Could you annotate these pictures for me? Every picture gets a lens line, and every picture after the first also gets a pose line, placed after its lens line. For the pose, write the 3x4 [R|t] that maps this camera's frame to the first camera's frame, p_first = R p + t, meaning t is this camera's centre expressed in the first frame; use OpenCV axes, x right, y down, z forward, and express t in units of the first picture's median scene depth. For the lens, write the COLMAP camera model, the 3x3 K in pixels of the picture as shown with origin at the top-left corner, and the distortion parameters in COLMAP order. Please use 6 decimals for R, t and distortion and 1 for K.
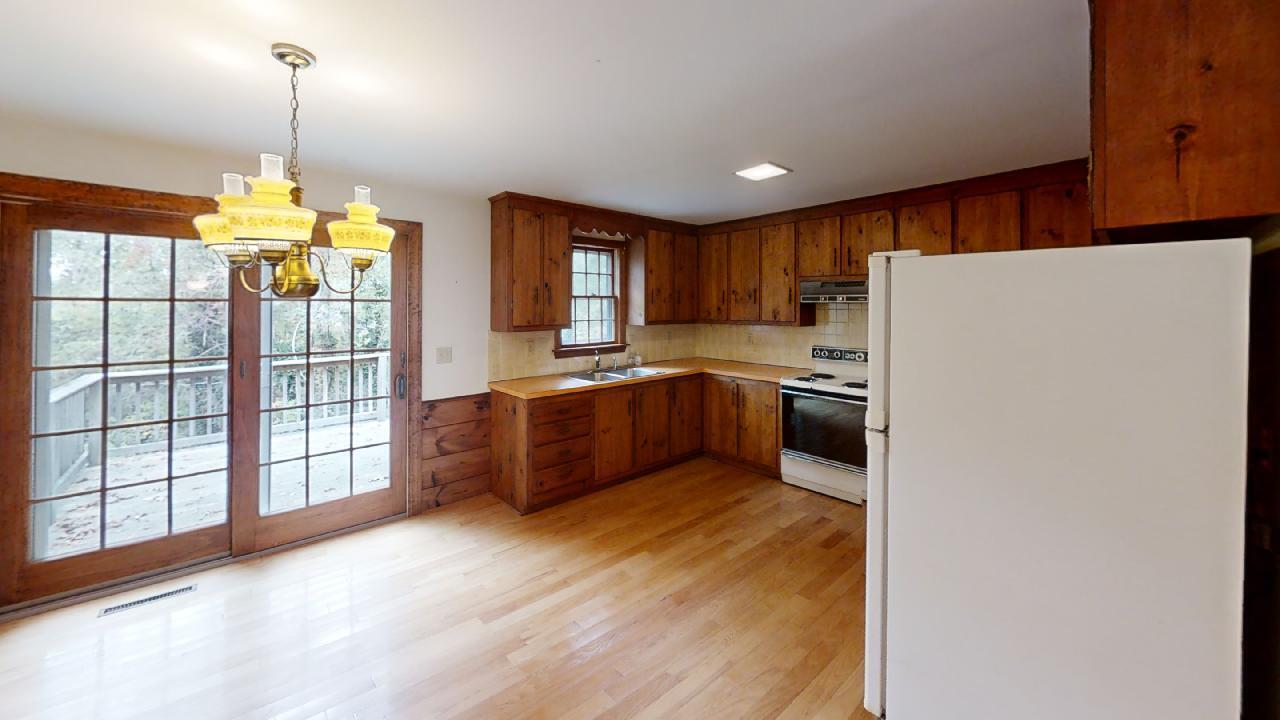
lens RADIAL K [[471.9, 0, 640.0], [0, 471.9, 360.0], [0, 0, 1]] dist [-0.000635, -0.000051]
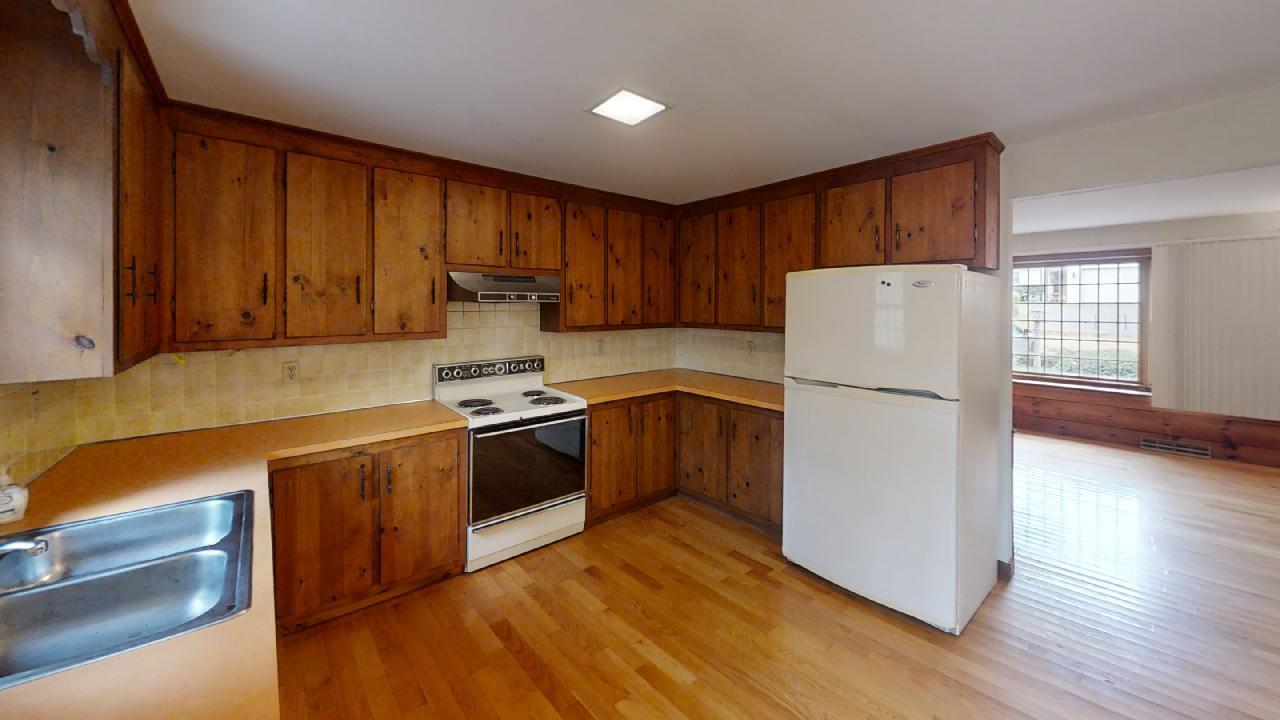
lens RADIAL K [[457.0, 0, 641.6], [0, 457.0, 345.3], [0, 0, 1]] dist [-0.000113, 0.000013]
pose [[0.030342, -0.089307, 0.995542, -0.304293], [0.113940, 0.989817, 0.085321, -0.085948], [-0.993024, 0.110843, 0.040209, 0.719008]]
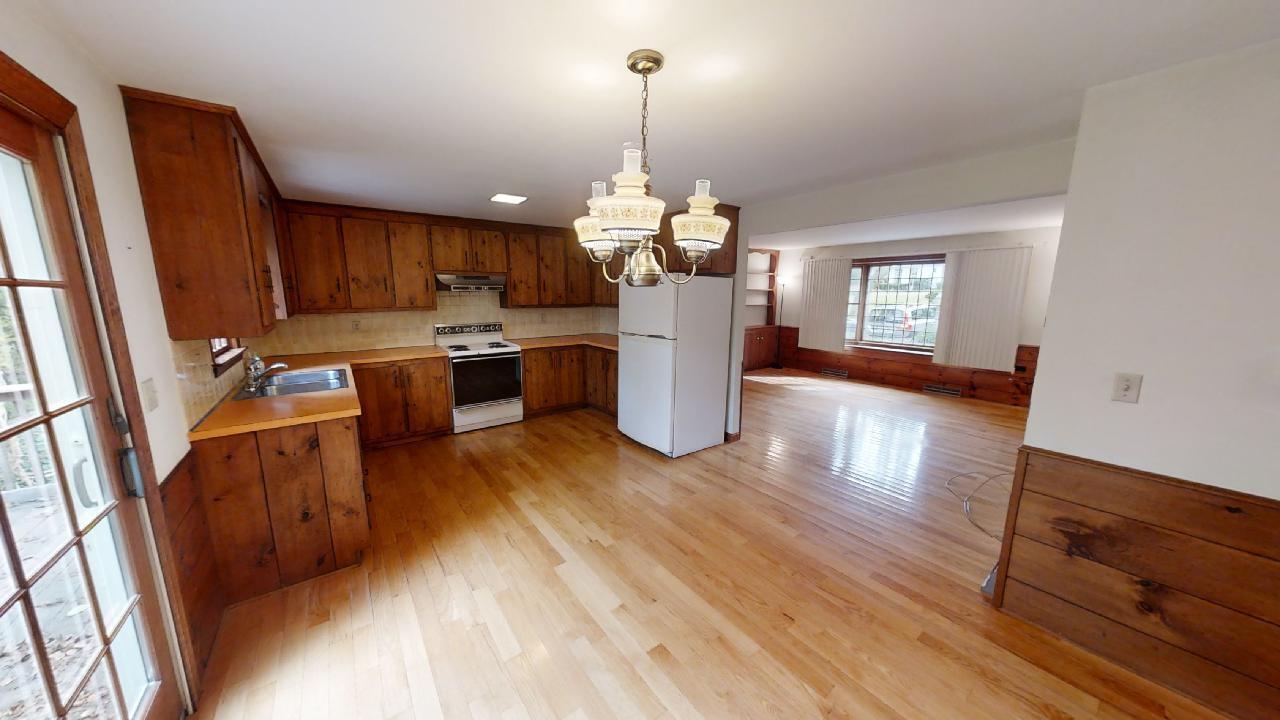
lens RADIAL K [[400.3, 0, 639.7], [0, 400.3, 372.9], [0, 0, 1]] dist [-0.000354, -0.000016]
pose [[0.118102, -0.200115, 0.972628, -0.679237], [0.116486, 0.975513, 0.186564, -0.046724], [-0.986145, 0.091264, 0.138521, 0.352363]]
